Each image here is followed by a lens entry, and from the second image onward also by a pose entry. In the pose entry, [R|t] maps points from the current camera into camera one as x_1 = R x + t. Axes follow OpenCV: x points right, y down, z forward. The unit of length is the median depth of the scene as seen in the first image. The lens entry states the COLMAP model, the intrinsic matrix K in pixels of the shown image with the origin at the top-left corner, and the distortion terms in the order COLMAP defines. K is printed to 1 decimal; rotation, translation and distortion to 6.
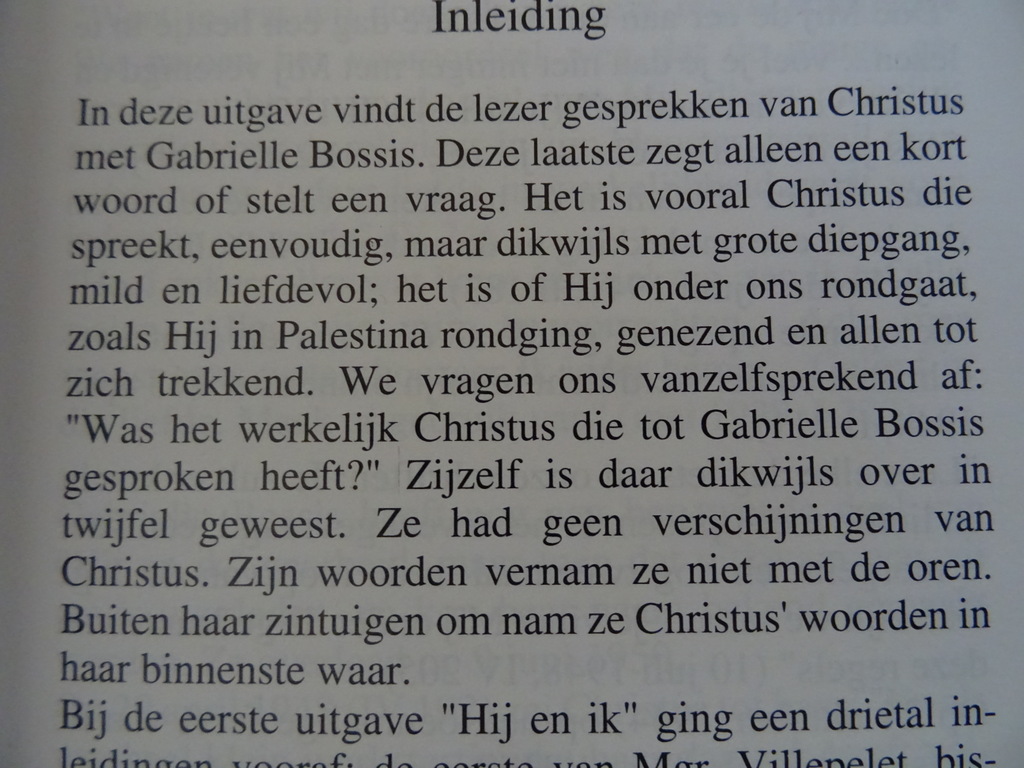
lens RADIAL K [[727.3, 0, 512.0], [0, 727.3, 384.0], [0, 0, 1]] dist [0.001207, -0.040823]
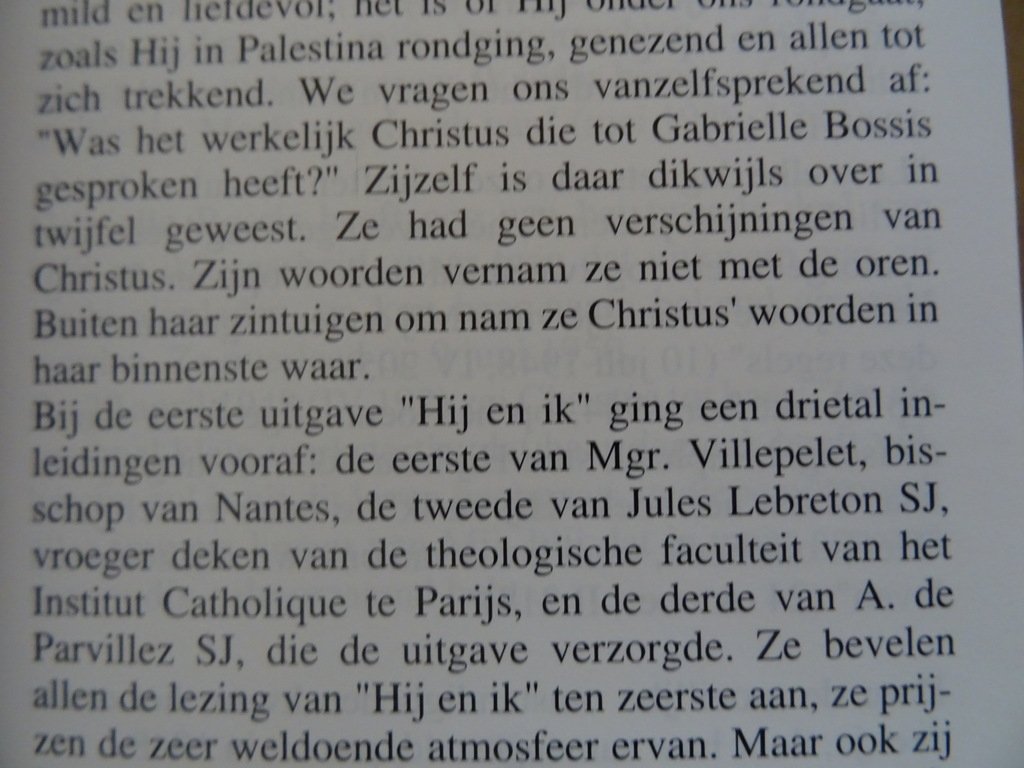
lens RADIAL K [[727.3, 0, 512.0], [0, 727.3, 384.0], [0, 0, 1]] dist [0.001207, -0.040823]
pose [[0.999890, -0.009615, -0.011300, 0.072217], [0.009986, 0.999398, 0.033222, 0.382667], [0.010974, -0.033331, 0.999384, -0.032223]]
